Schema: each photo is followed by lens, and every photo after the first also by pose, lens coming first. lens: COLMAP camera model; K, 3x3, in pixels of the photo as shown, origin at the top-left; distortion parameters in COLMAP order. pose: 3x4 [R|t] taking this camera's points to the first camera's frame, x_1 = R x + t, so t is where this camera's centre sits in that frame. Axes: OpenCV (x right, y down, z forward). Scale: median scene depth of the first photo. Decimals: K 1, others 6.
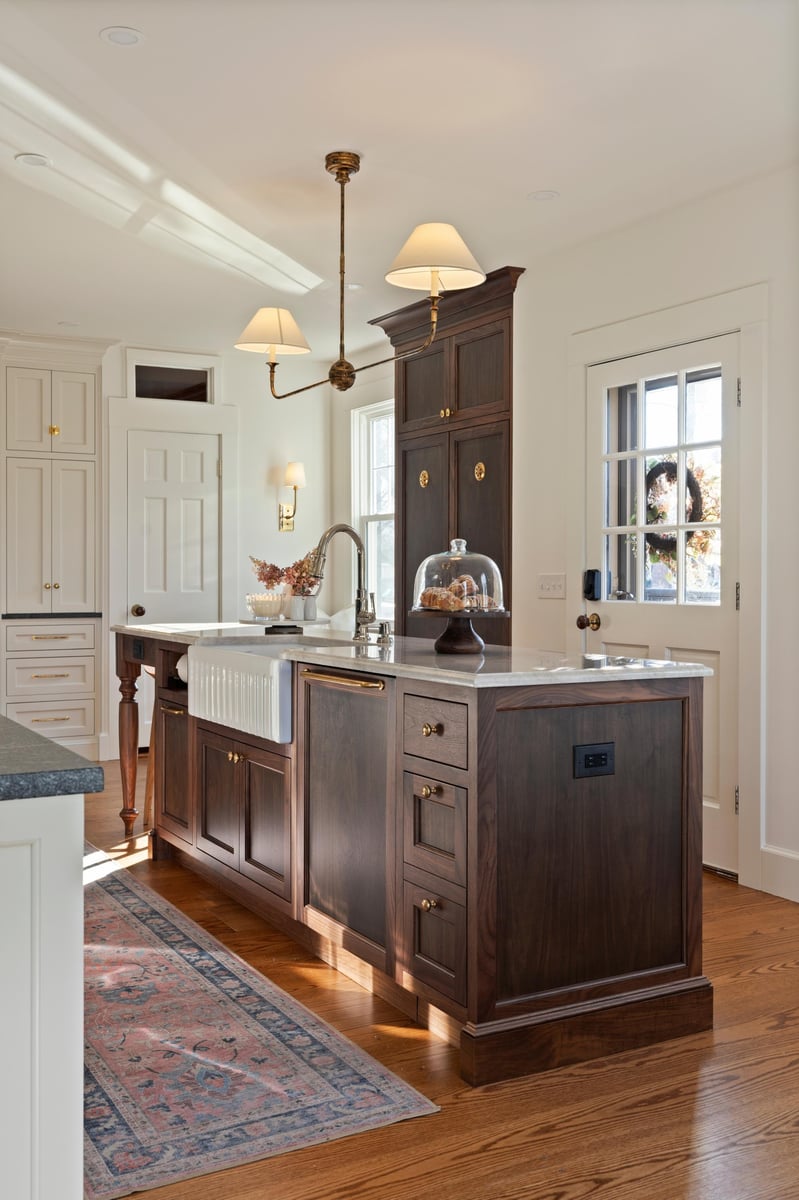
lens RADIAL K [[1173.9, 0, 393.7], [0, 1173.9, 593.9], [0, 0, 1]] dist [-0.004924, 0.000000]
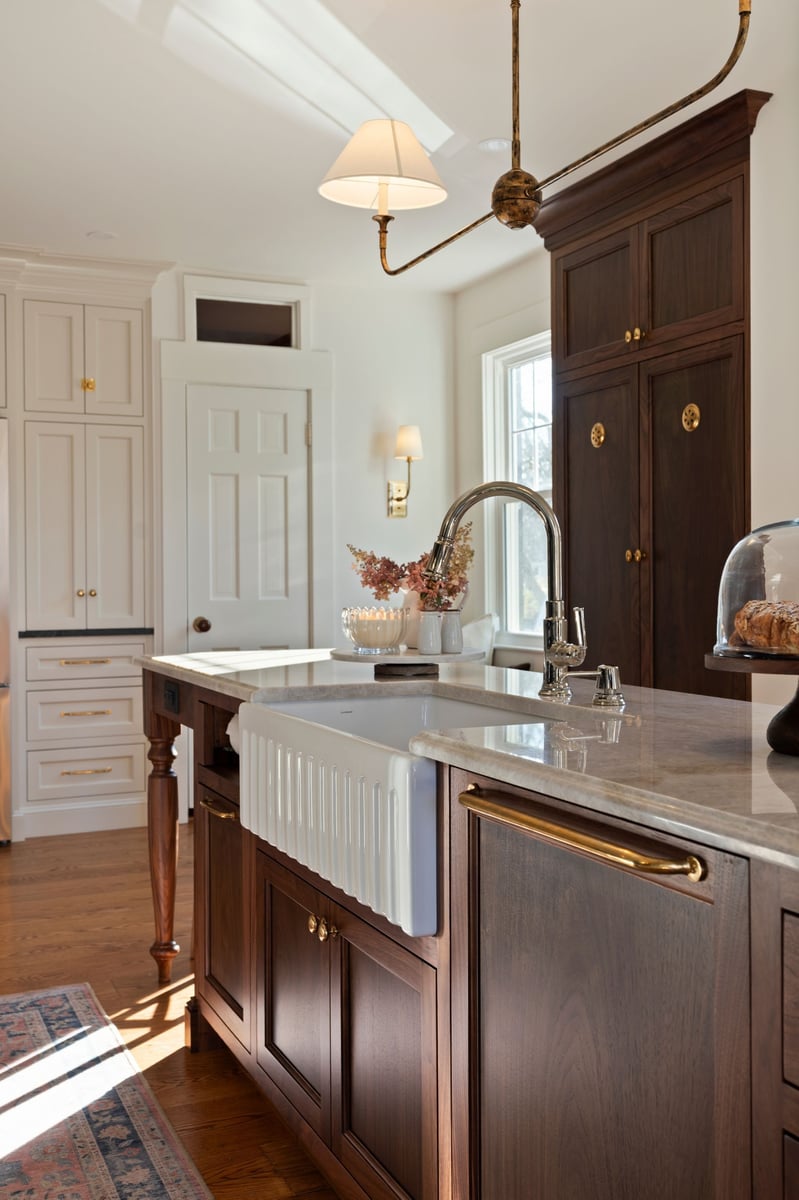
lens RADIAL K [[1173.9, 0, 403.2], [0, 1173.9, 590.2], [0, 0, 1]] dist [-0.004924, 0.000000]
pose [[0.996953, -0.007772, -0.077619, -0.047989], [0.007521, 0.999966, -0.003523, -0.006456], [0.077644, 0.002929, 0.996977, 0.404857]]
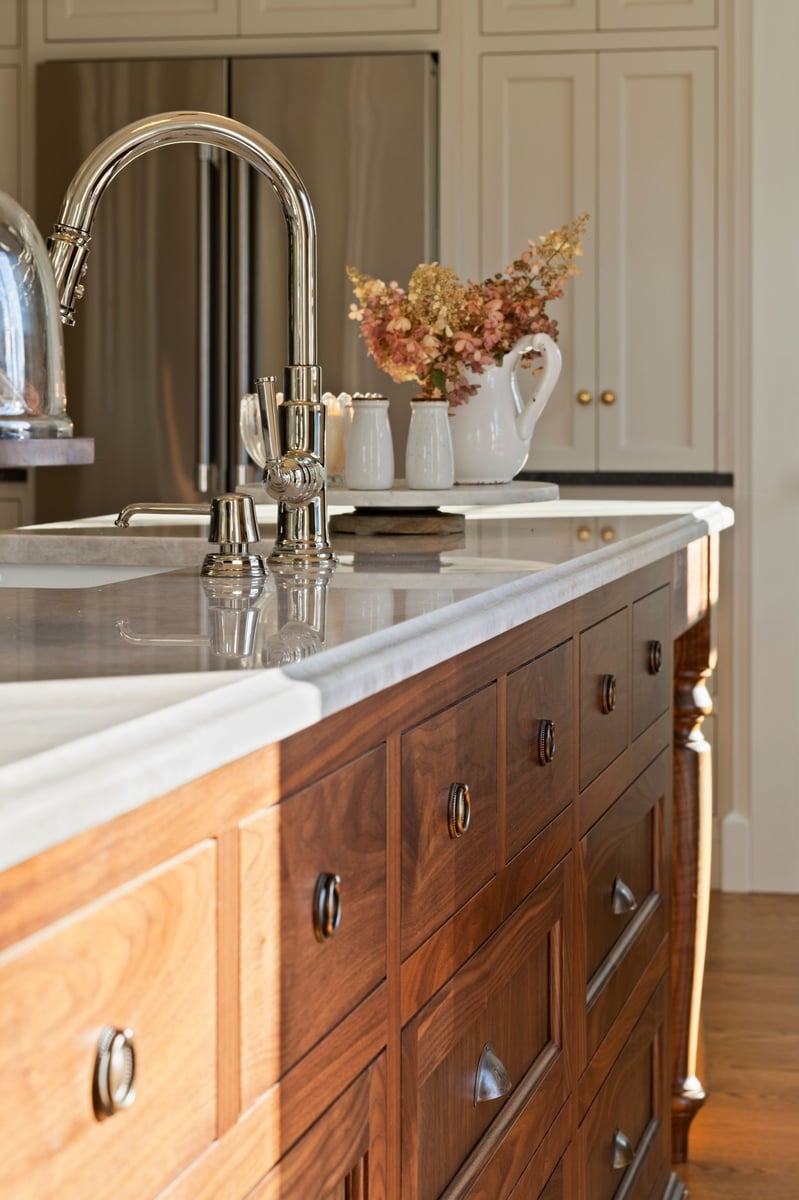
lens RADIAL K [[2628.4, 0, 400.1], [0, 2628.4, 600.0], [0, 0, 1]] dist [-0.121191, 0.000000]
pose [[0.743426, 0.048439, -0.667062, 0.321828], [-0.009662, 0.998048, 0.061706, 0.009829], [0.668748, -0.039428, 0.742443, 0.519423]]
